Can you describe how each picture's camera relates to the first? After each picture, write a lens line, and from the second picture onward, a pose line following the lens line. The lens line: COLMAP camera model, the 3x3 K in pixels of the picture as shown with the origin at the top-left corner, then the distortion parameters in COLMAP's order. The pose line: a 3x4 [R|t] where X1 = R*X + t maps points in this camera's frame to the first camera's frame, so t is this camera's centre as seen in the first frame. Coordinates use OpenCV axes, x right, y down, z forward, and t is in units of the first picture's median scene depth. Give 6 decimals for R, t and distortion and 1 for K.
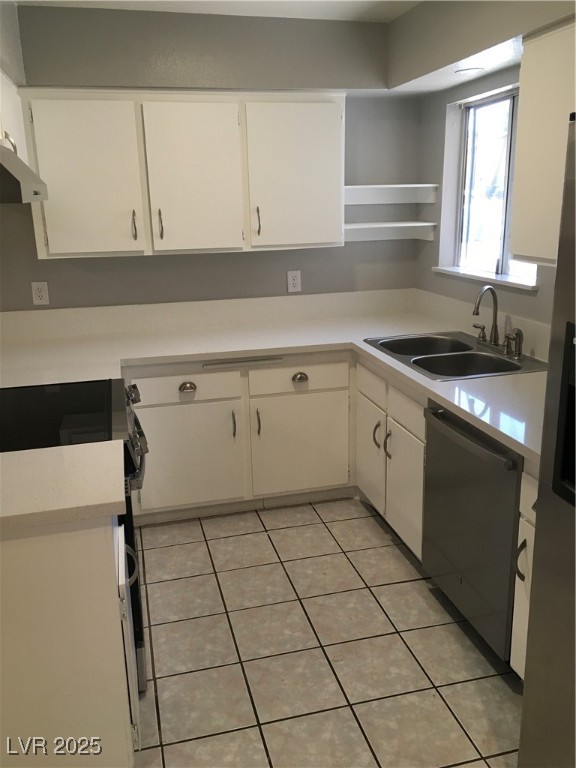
lens RADIAL K [[651.4, 0, 288.0], [0, 651.4, 384.0], [0, 0, 1]] dist [0.072481, -0.077674]
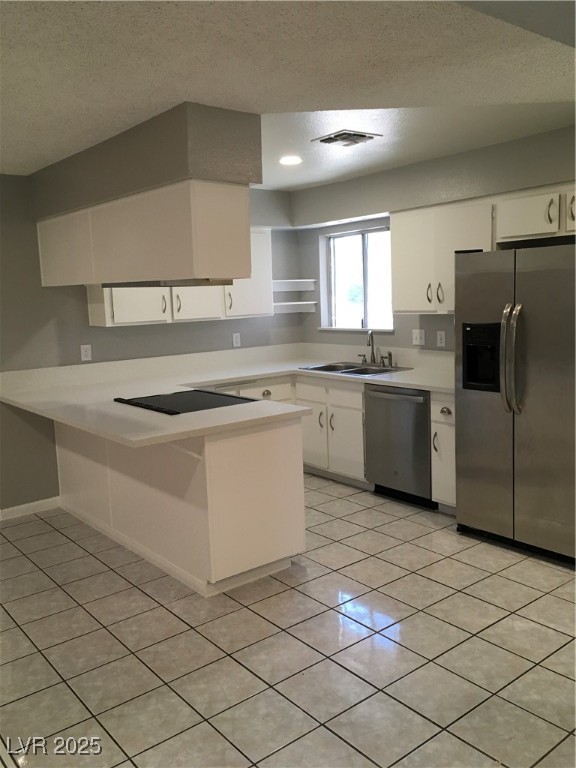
lens RADIAL K [[651.4, 0, 288.0], [0, 651.4, 384.0], [0, 0, 1]] dist [0.072481, -0.077674]
pose [[0.911496, -0.069276, 0.405433, -0.601972], [0.127776, 0.984635, -0.119022, 0.170857], [-0.390959, 0.160293, 0.906343, -0.509309]]
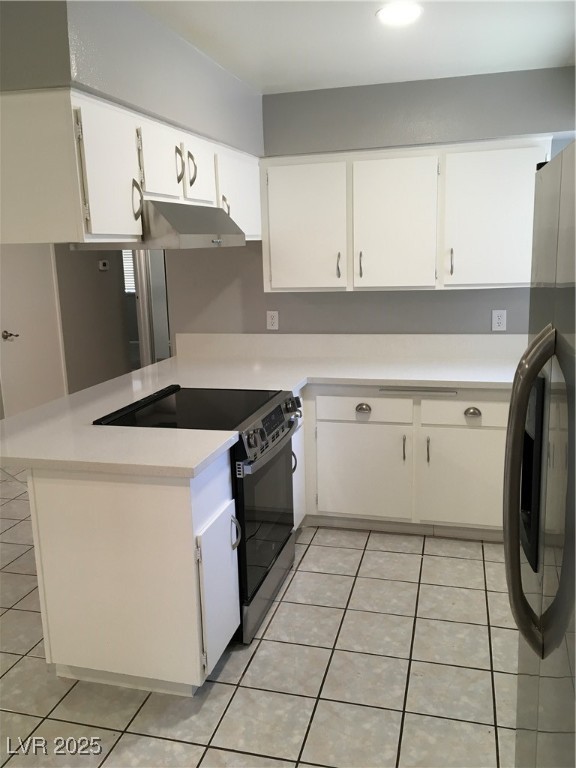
lens RADIAL K [[651.4, 0, 288.0], [0, 651.4, 384.0], [0, 0, 1]] dist [0.072481, -0.077674]
pose [[0.871540, 0.095009, -0.481032, 0.260585], [-0.123636, 0.991930, -0.028089, 0.010932], [0.474481, 0.083954, 0.876253, -0.042628]]
